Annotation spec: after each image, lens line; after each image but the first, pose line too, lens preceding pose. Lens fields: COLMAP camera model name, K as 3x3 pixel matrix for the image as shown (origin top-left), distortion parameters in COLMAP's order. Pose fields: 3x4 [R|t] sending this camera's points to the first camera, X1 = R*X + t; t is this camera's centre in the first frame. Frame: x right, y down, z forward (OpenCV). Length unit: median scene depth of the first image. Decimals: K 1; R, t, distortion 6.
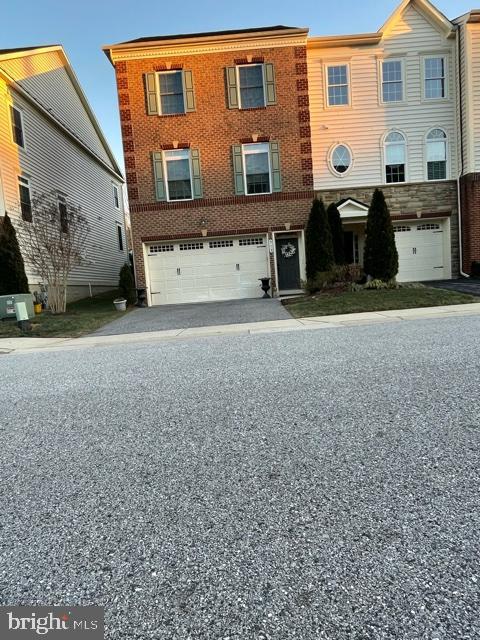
lens RADIAL K [[371.0, 0, 243.9], [0, 371.0, 322.8], [0, 0, 1]] dist [-0.023382, 0.012760]
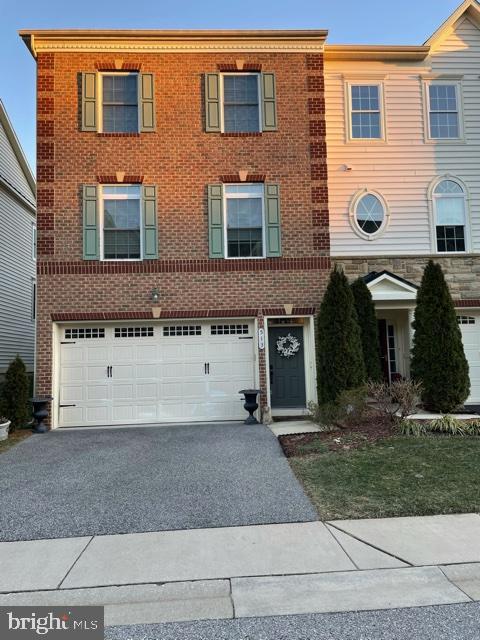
lens RADIAL K [[484.3, 0, 236.4], [0, 484.3, 320.9], [0, 0, 1]] dist [0.042161, -0.032290]
pose [[0.997549, 0.050775, 0.048150, -0.010530], [-0.041061, 0.981923, -0.184775, -0.084840], [-0.056662, 0.182345, 0.981601, 0.194416]]
